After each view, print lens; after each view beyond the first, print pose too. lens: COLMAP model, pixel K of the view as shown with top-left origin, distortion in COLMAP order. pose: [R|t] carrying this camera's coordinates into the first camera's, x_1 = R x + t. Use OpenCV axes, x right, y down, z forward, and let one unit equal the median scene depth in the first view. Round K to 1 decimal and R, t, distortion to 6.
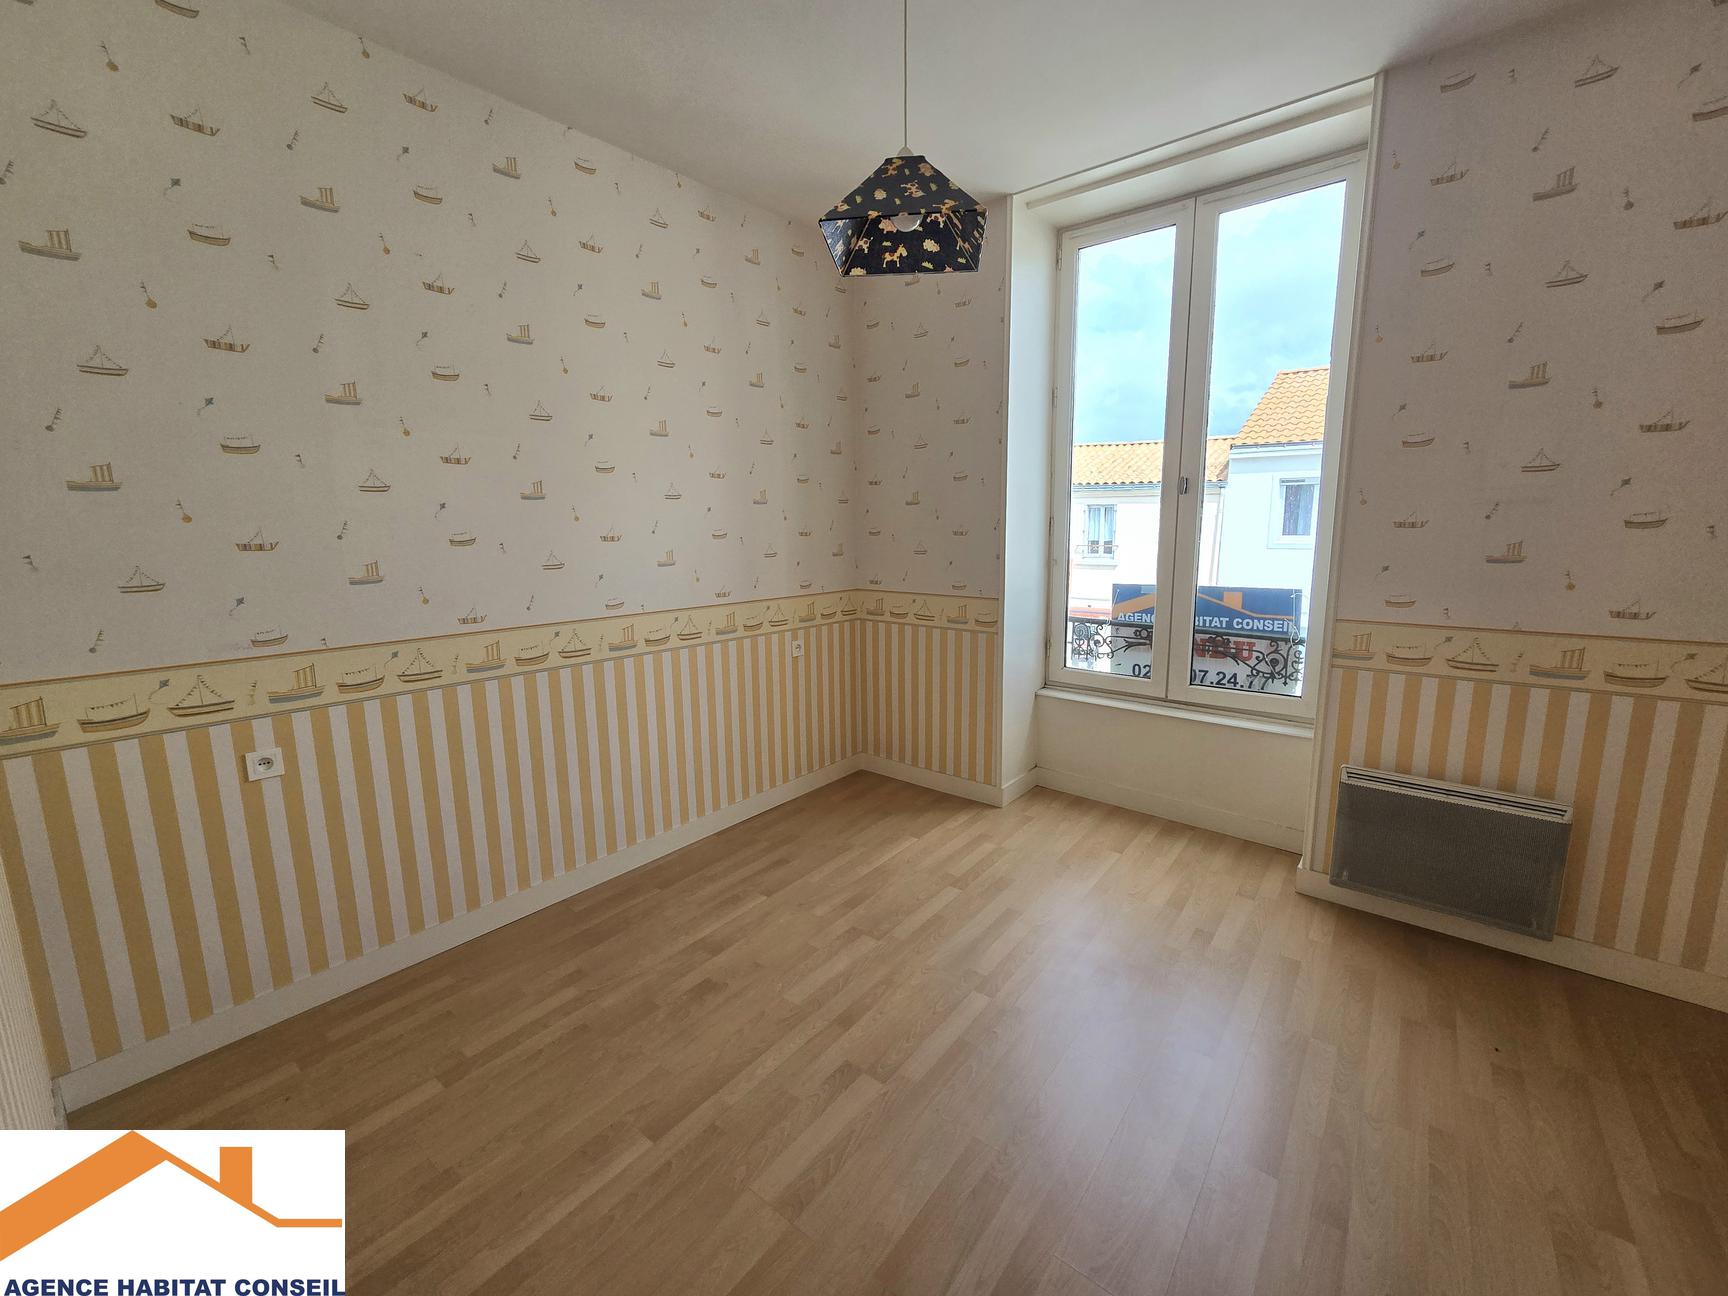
lens RADIAL K [[704.0, 0, 853.9], [0, 704.0, 645.6], [0, 0, 1]] dist [0.000138, -0.000008]
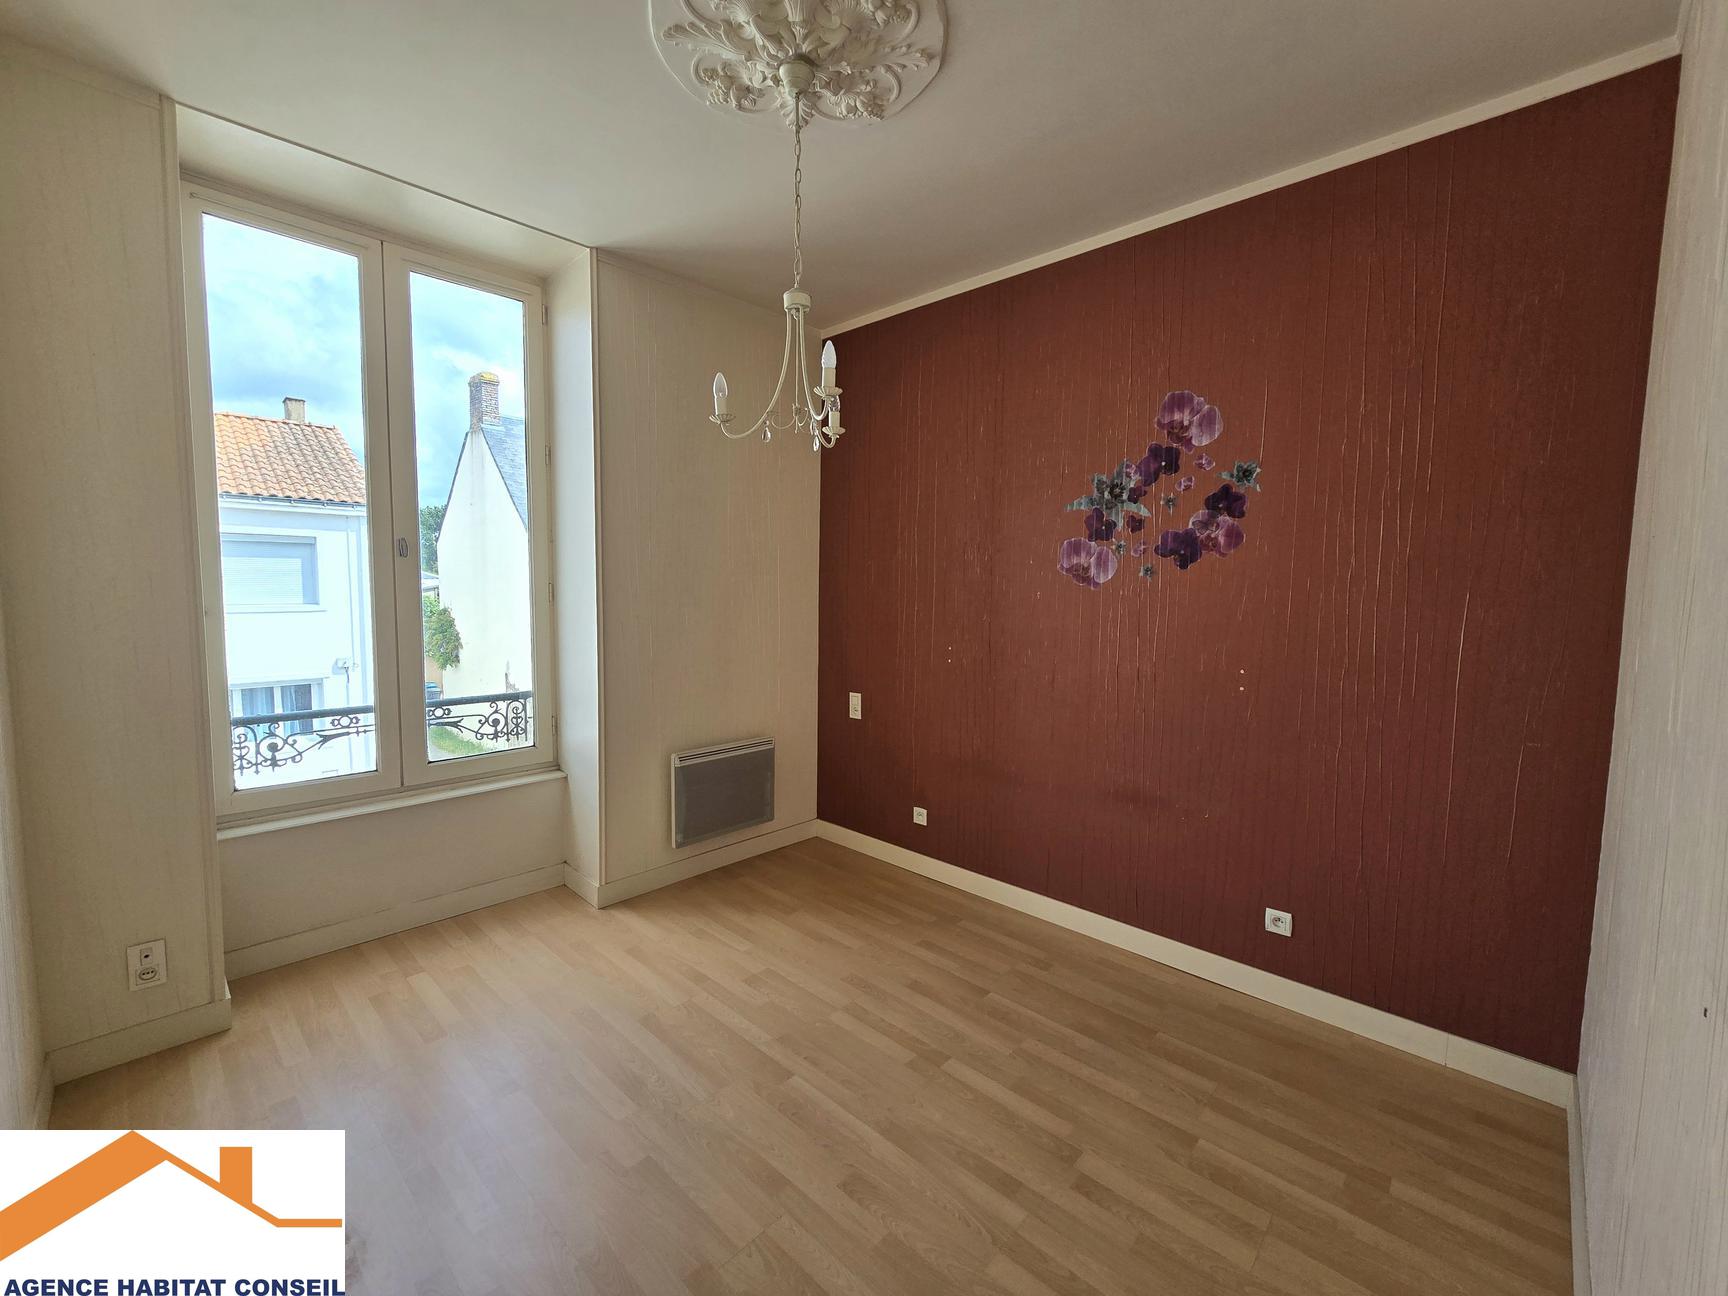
lens RADIAL K [[704.0, 0, 853.9], [0, 704.0, 645.6], [0, 0, 1]] dist [0.000138, -0.000008]
pose [[0.074881, -0.075326, 0.994343, -0.399647], [0.150286, 0.986606, 0.063422, -0.075829], [-0.985803, 0.144687, 0.085199, 0.373953]]
